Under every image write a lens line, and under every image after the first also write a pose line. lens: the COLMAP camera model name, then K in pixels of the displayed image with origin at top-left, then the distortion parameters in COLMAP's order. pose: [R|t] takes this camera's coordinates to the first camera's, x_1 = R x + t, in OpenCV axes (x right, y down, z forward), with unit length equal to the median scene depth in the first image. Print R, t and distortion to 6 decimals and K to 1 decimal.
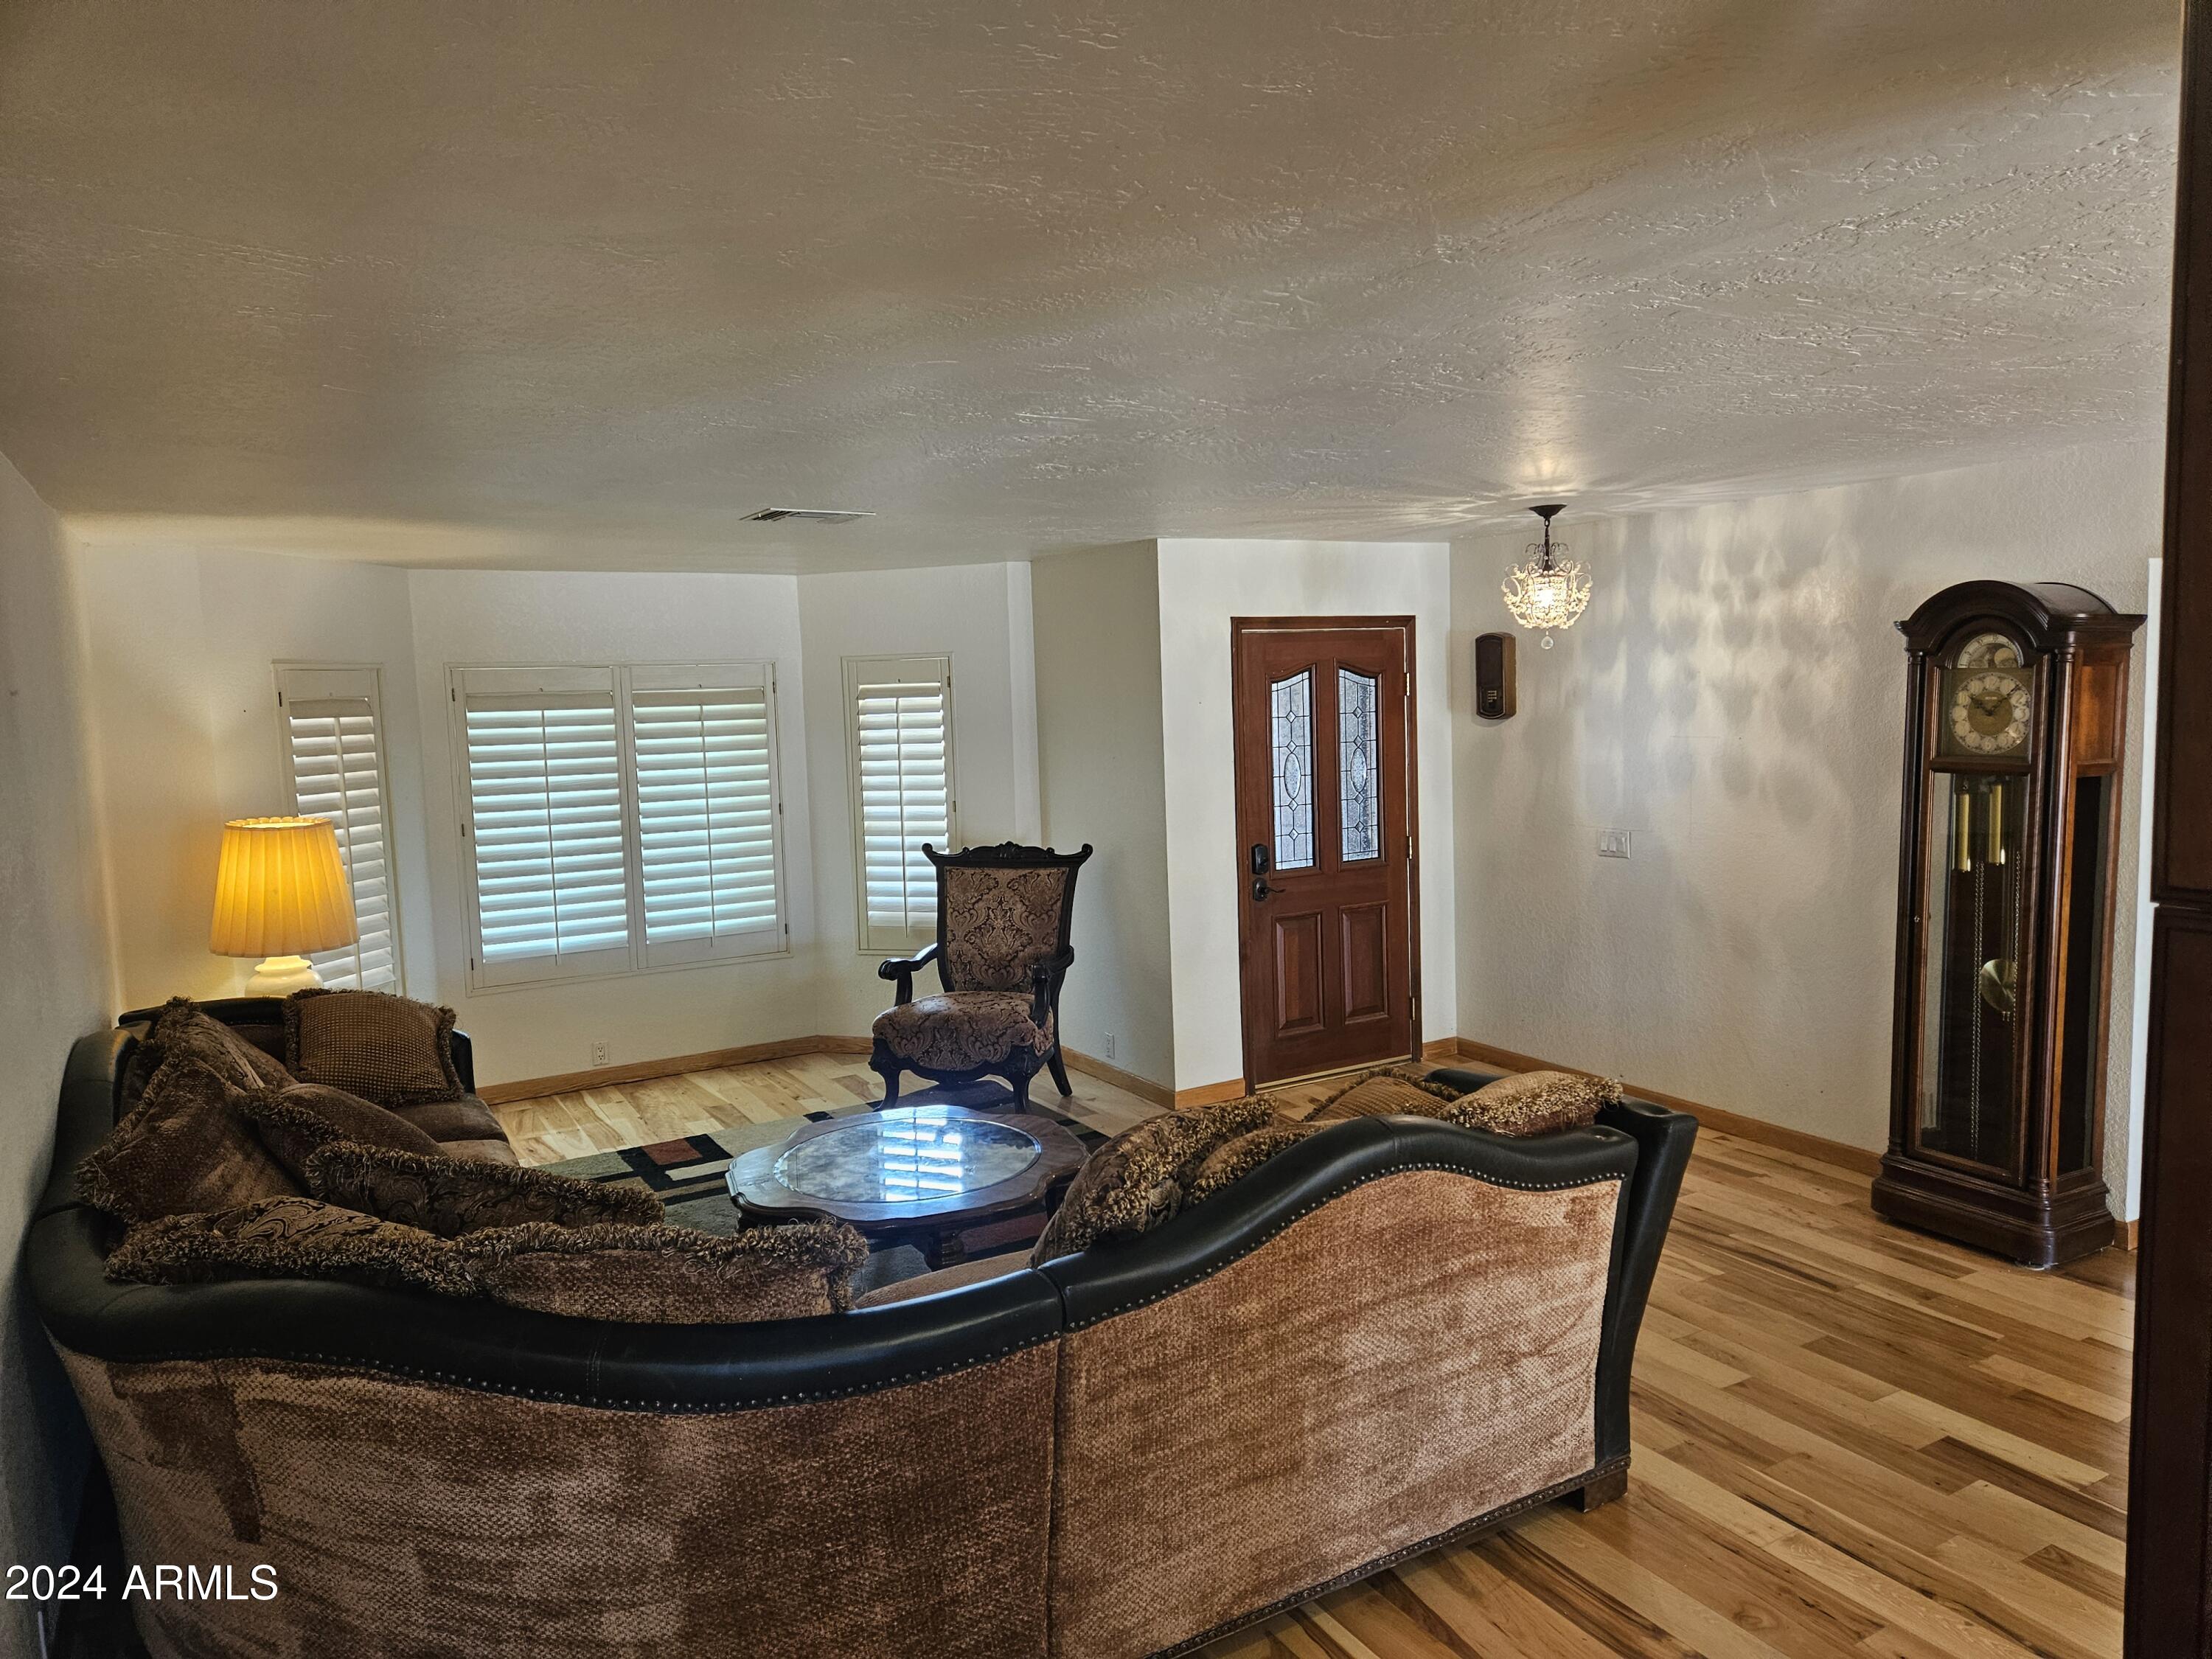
lens RADIAL K [[1473.7, 0, 1079.1], [0, 1473.7, 831.9], [0, 0, 1]] dist [0.083421, -0.075876]
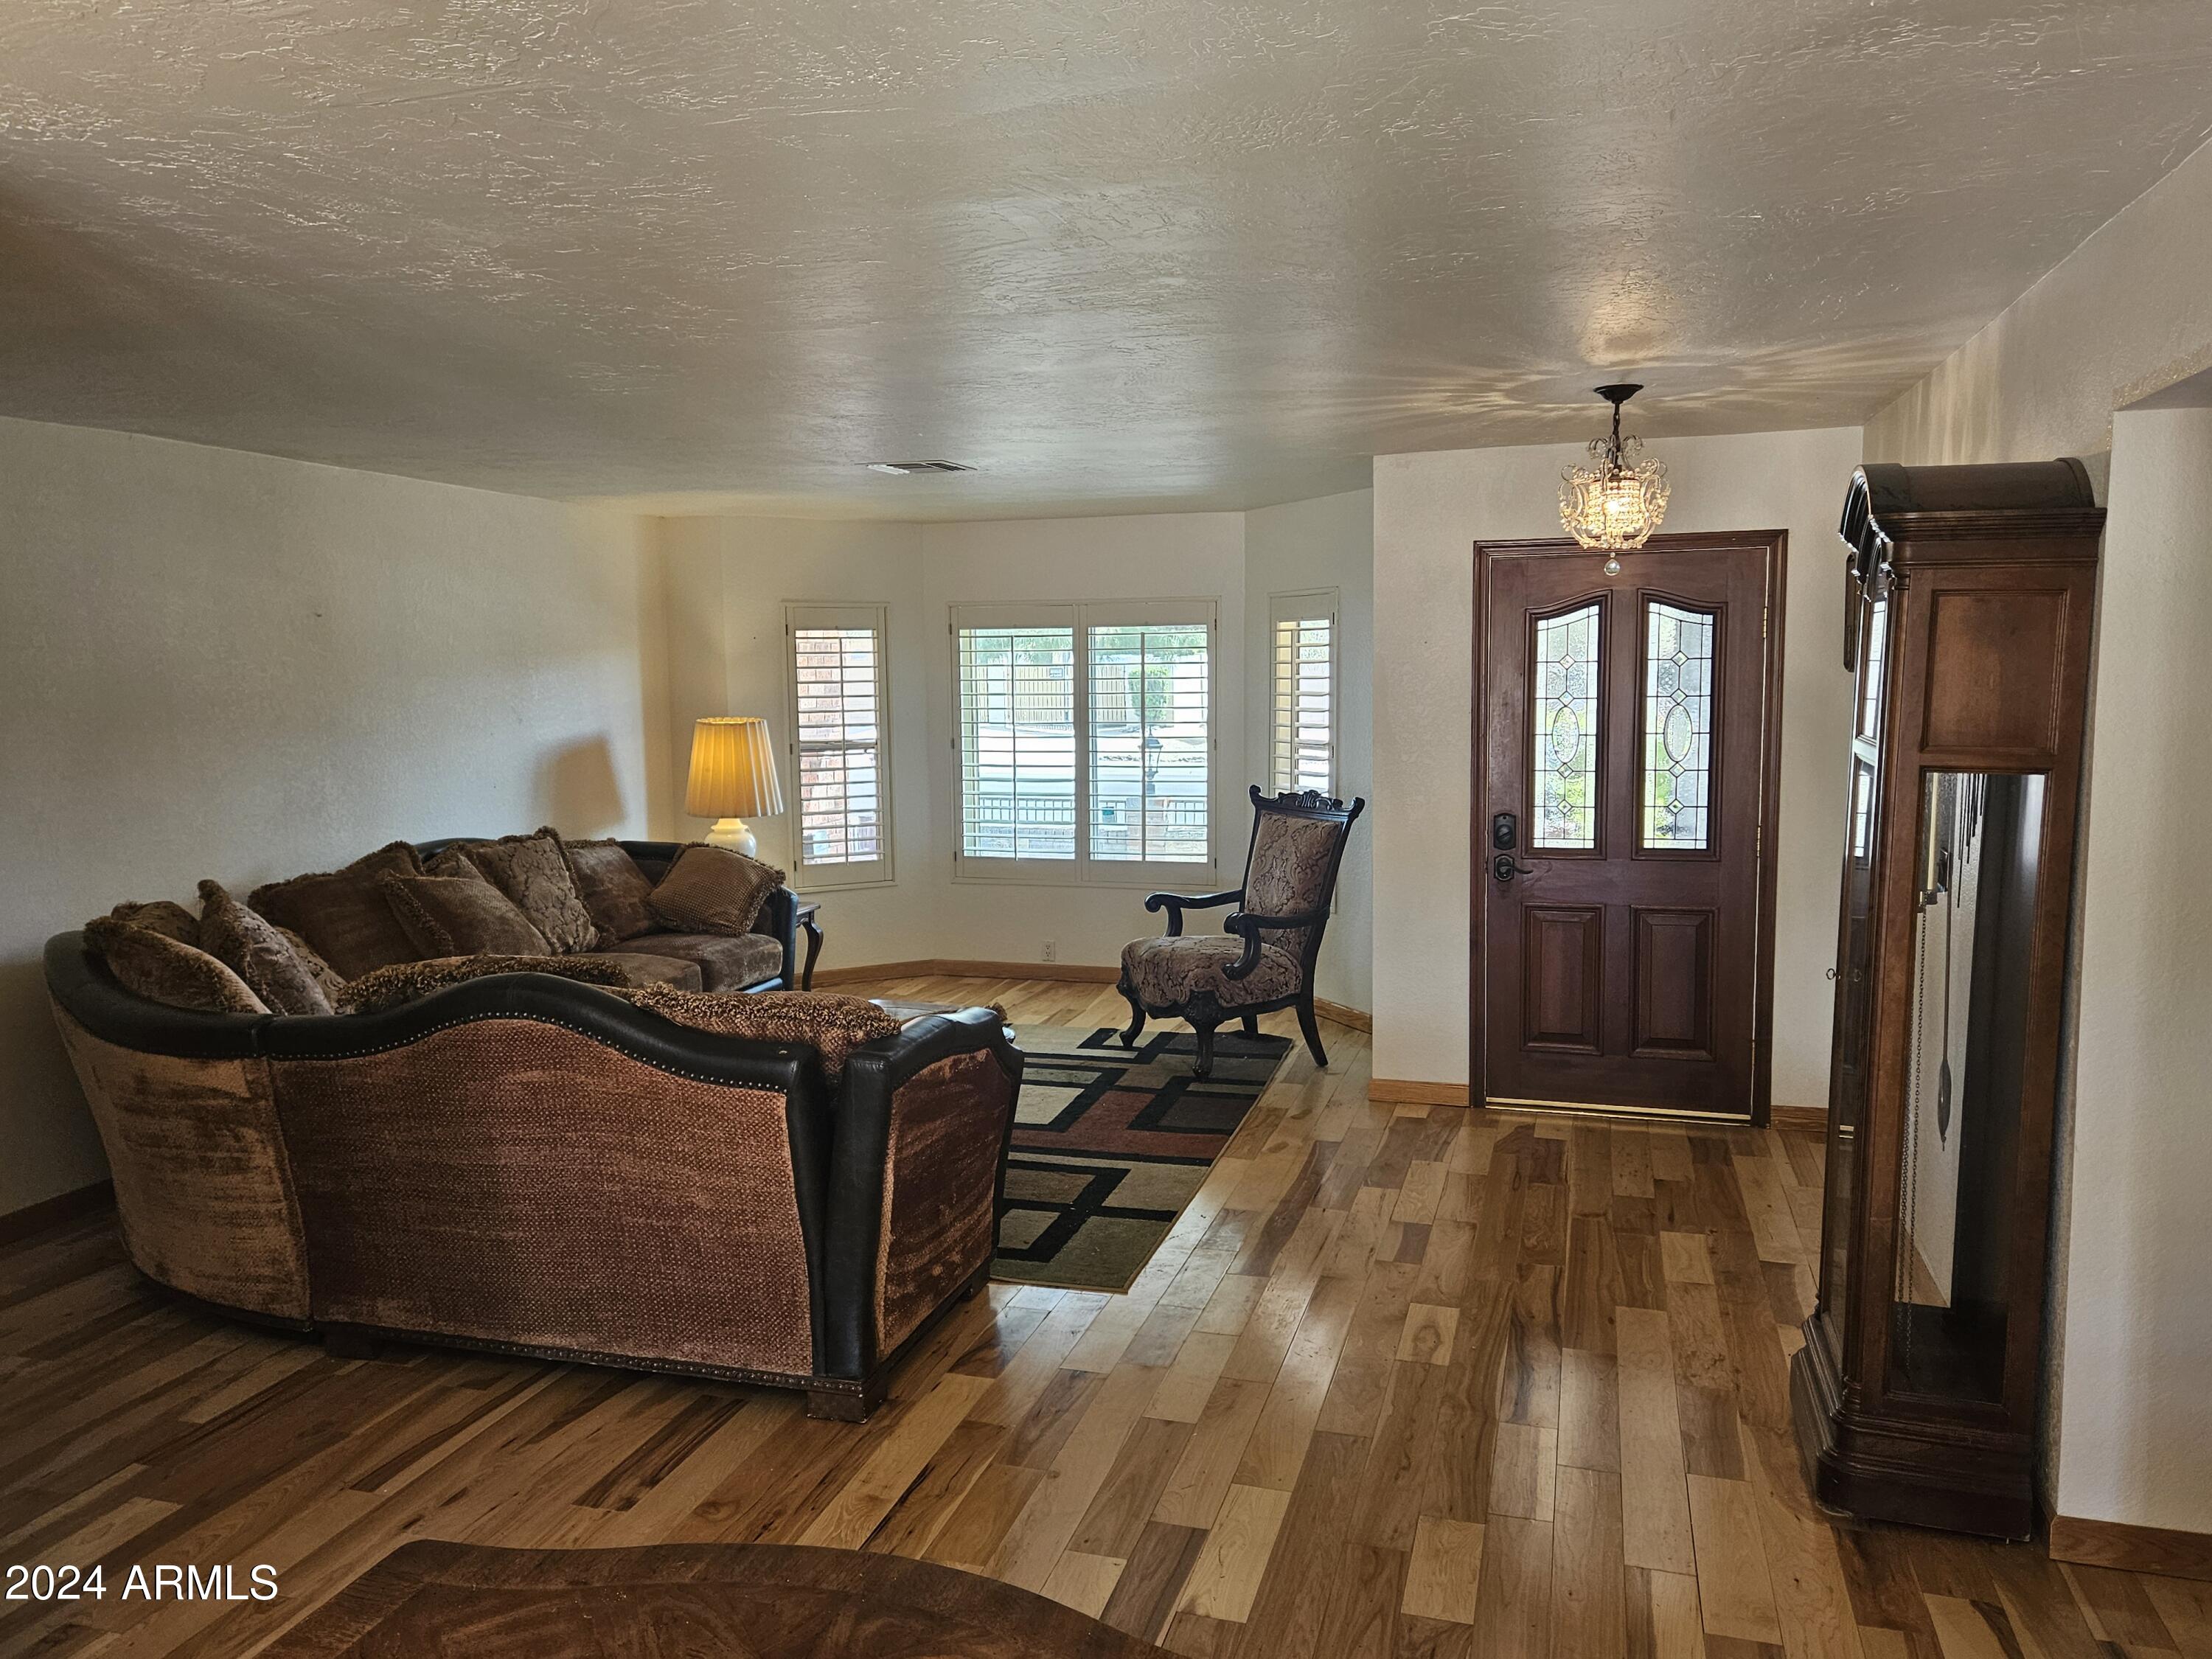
lens RADIAL K [[1639.2, 0, 1048.1], [0, 1639.2, 830.9], [0, 0, 1]] dist [0.103873, -0.113145]
pose [[0.672898, 0.099126, -0.733064, 0.630612], [-0.085931, 0.994747, 0.055632, -0.011244], [0.734727, 0.025558, 0.677881, 0.171831]]
